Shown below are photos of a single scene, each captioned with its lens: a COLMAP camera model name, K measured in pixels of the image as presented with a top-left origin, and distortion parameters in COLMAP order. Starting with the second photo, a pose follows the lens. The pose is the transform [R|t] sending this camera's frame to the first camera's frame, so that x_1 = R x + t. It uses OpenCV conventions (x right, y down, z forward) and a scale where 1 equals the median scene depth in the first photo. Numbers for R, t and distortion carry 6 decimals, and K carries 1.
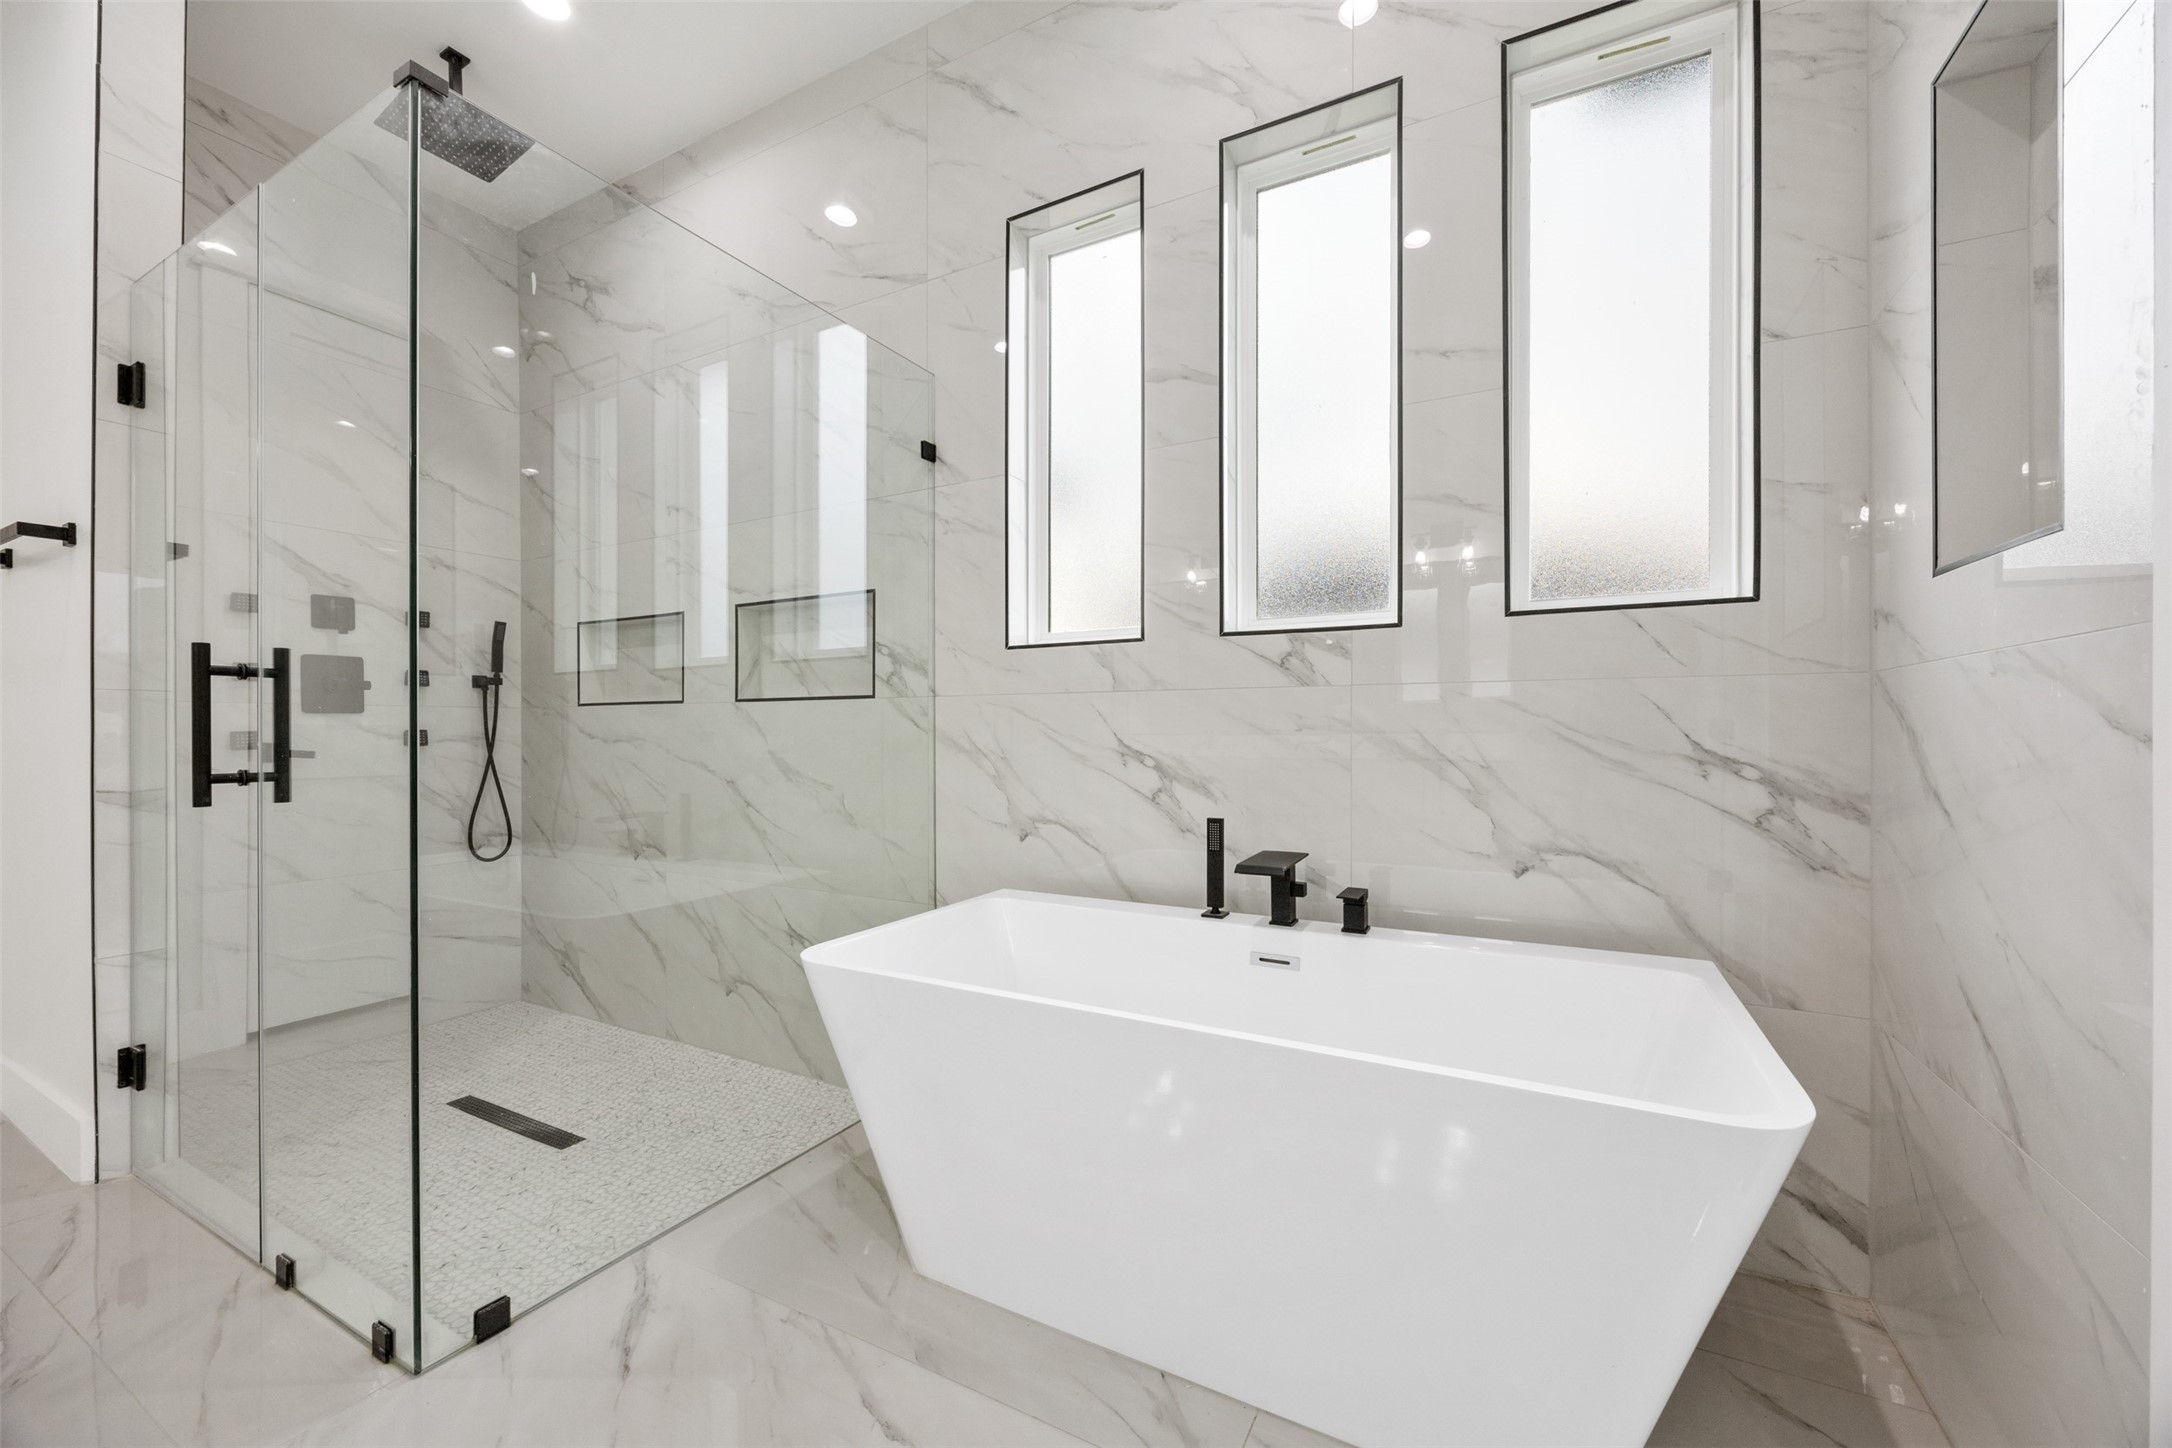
lens RADIAL K [[829.5, 0, 1092.9], [0, 829.5, 730.9], [0, 0, 1]] dist [0.000112, -0.002432]
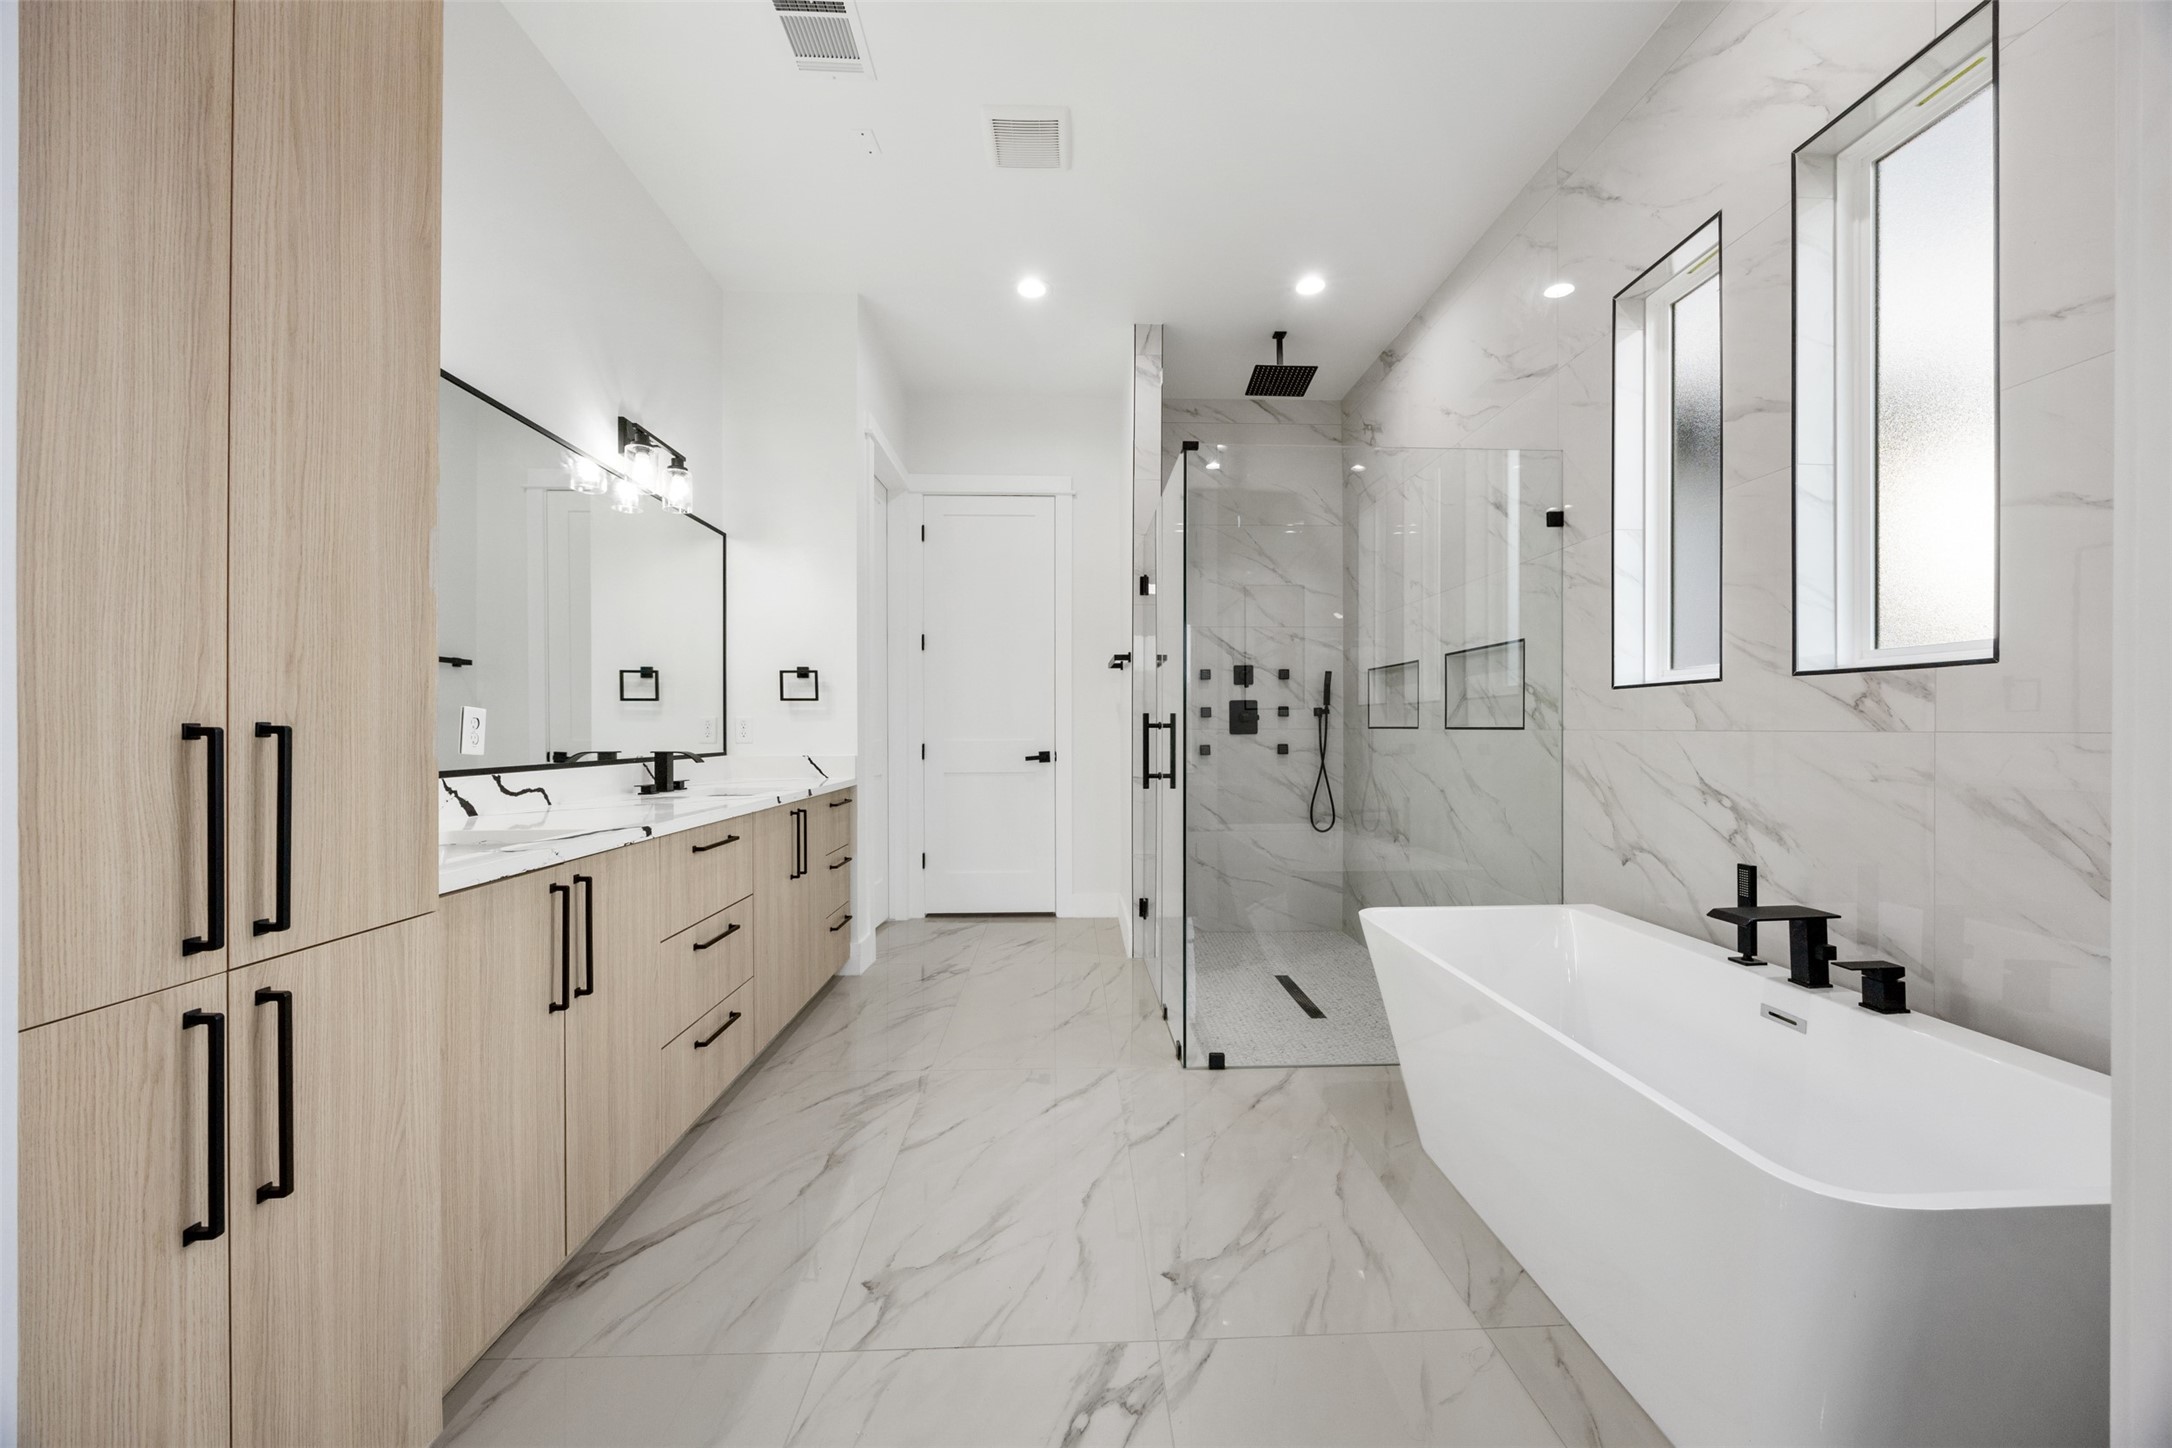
lens RADIAL K [[818.8, 0, 1113.9], [0, 818.8, 727.4], [0, 0, 1]] dist [-0.001669, -0.000187]
pose [[0.521626, 0.002987, -0.853169, 0.477274], [-0.001513, 0.999996, 0.002577, -0.049501], [0.853173, -0.000053, 0.521628, -0.129387]]
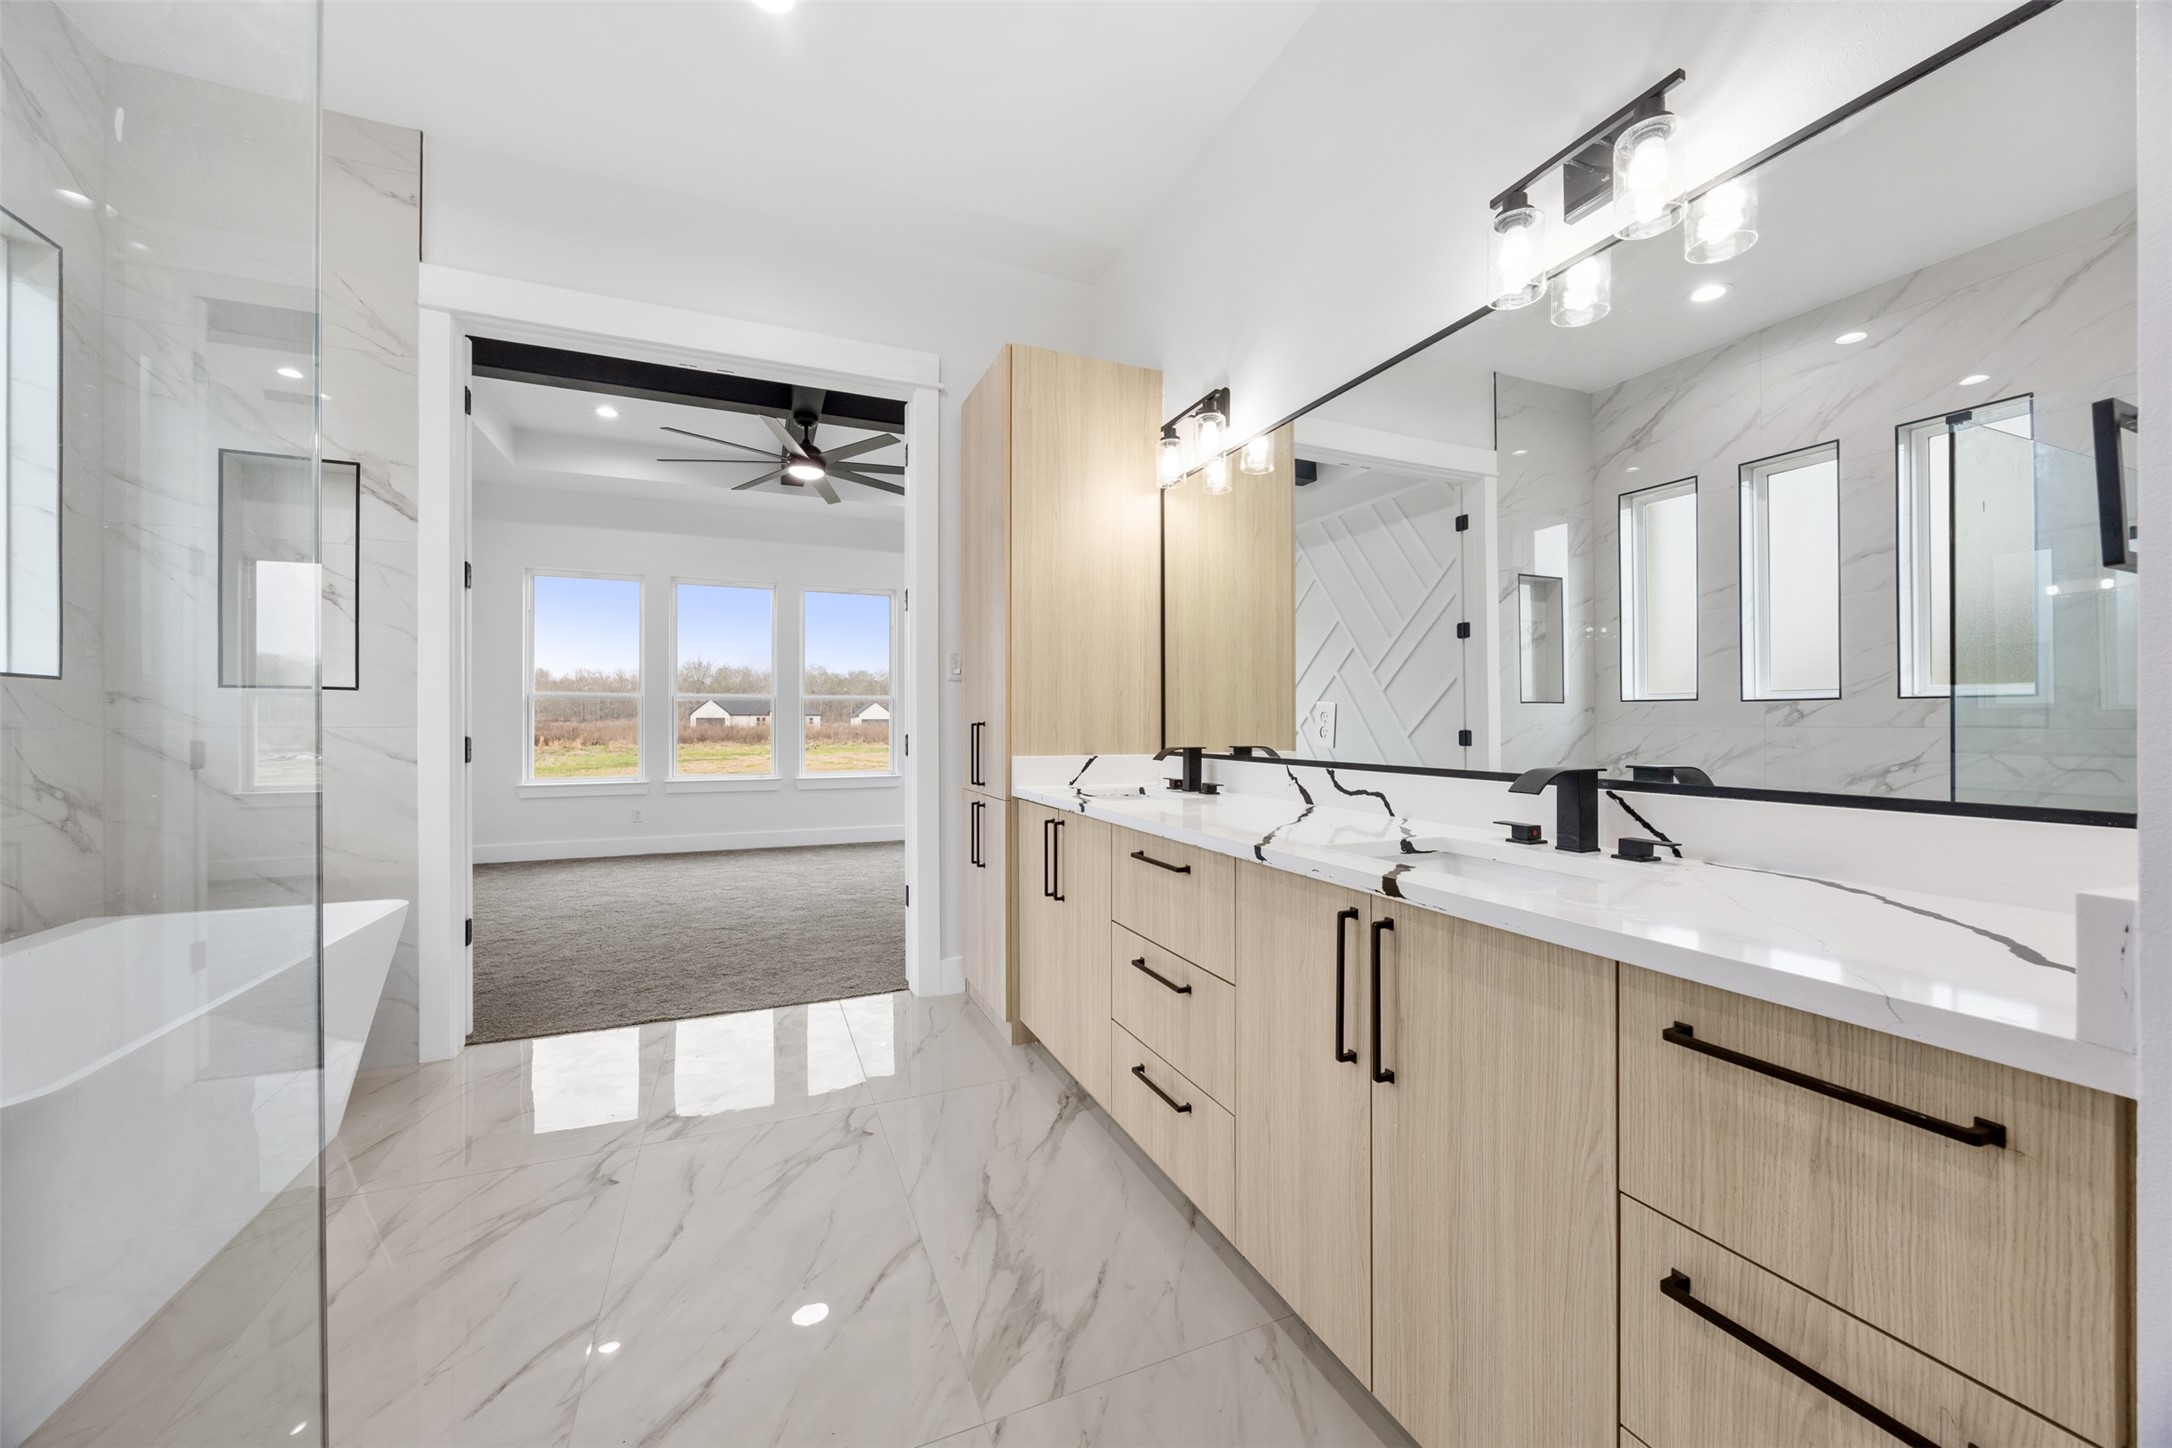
lens RADIAL K [[829.5, 0, 1092.9], [0, 829.5, 730.9], [0, 0, 1]] dist [0.000112, -0.002432]
pose [[-0.774829, 0.000308, 0.632170, -1.053650], [0.004966, 0.999972, 0.005600, -0.041487], [-0.632151, 0.007478, -0.774809, 0.641245]]
